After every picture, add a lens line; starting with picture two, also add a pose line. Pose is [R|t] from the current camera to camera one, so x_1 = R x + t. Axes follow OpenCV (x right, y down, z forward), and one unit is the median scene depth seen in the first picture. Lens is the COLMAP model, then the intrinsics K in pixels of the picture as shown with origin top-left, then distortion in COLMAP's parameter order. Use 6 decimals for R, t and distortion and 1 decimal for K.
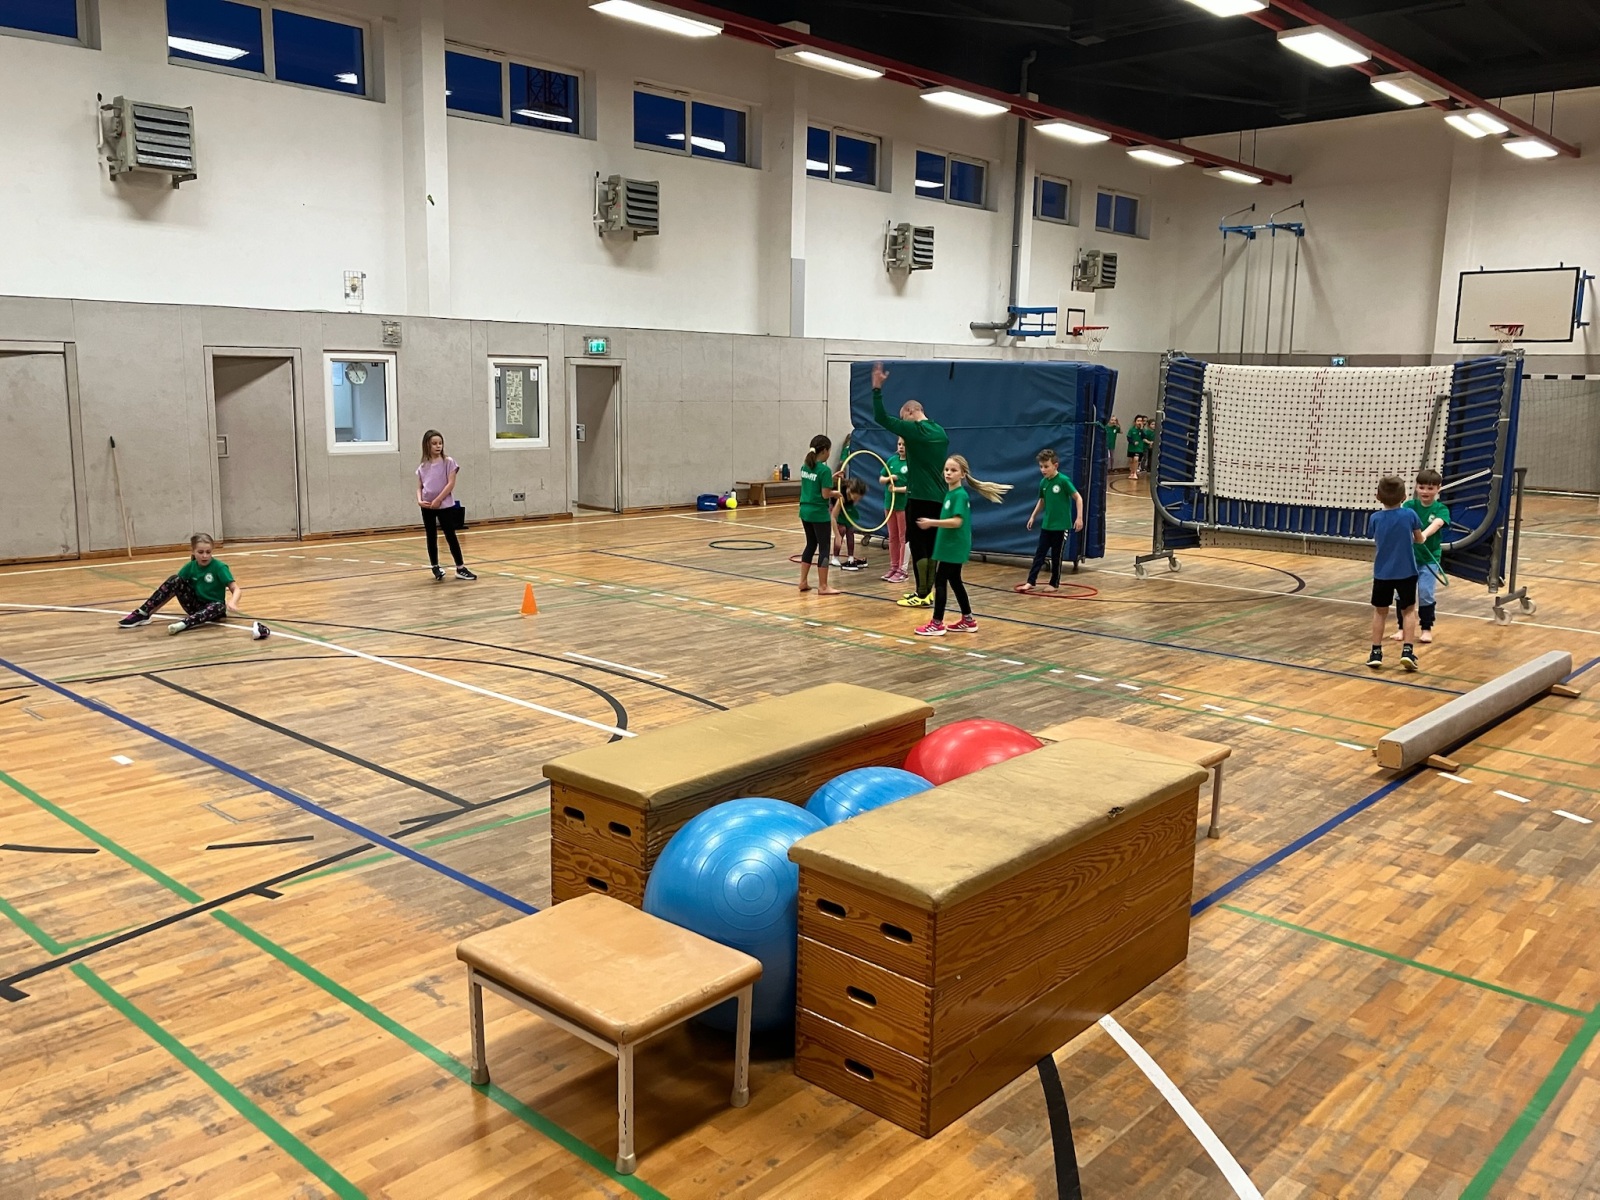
lens RADIAL K [[1301.1, 0, 800.0], [0, 1301.1, 600.0], [0, 0, 1]] dist [-0.000767, 0.002585]
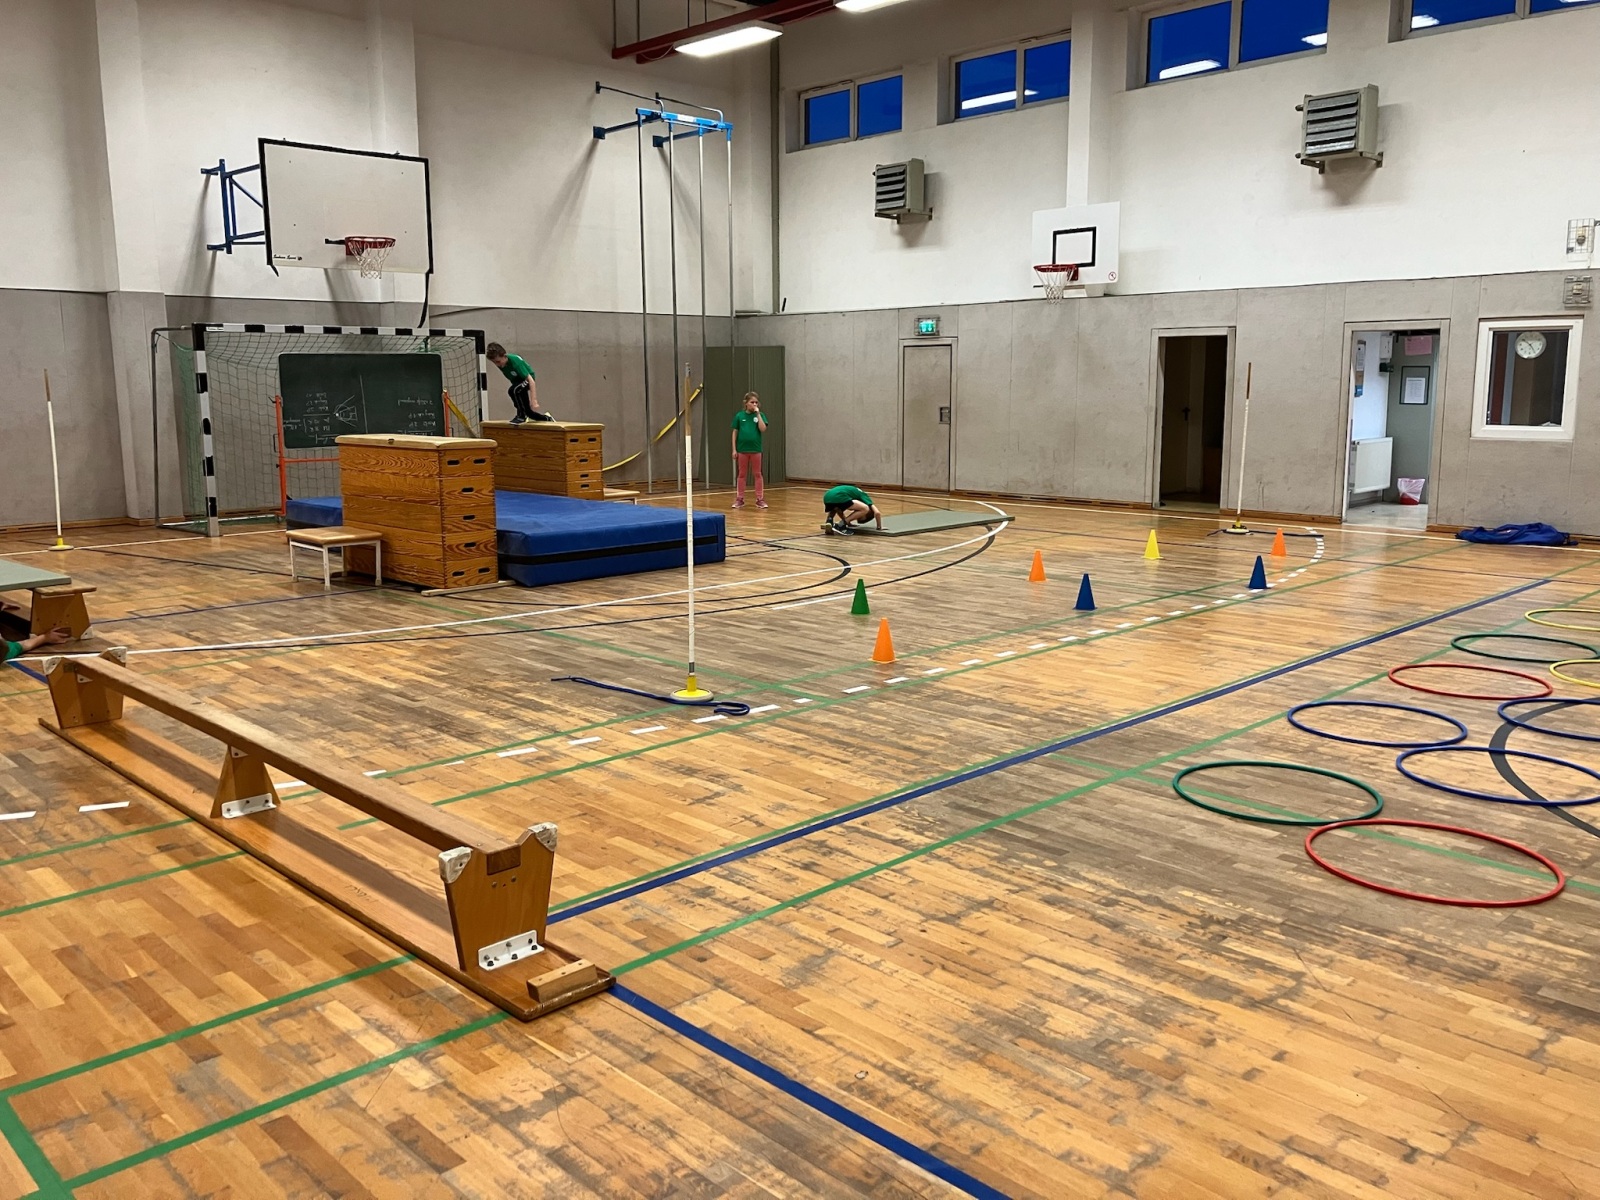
lens RADIAL K [[1270.5, 0, 800.0], [0, 1270.5, 600.0], [0, 0, 1]] dist [0.081865, 0.006743]
pose [[0.008129, 0.169666, -0.985468, 0.596216], [-0.157209, 0.973462, 0.166303, -0.090318], [0.987532, 0.153572, 0.034587, 0.597640]]
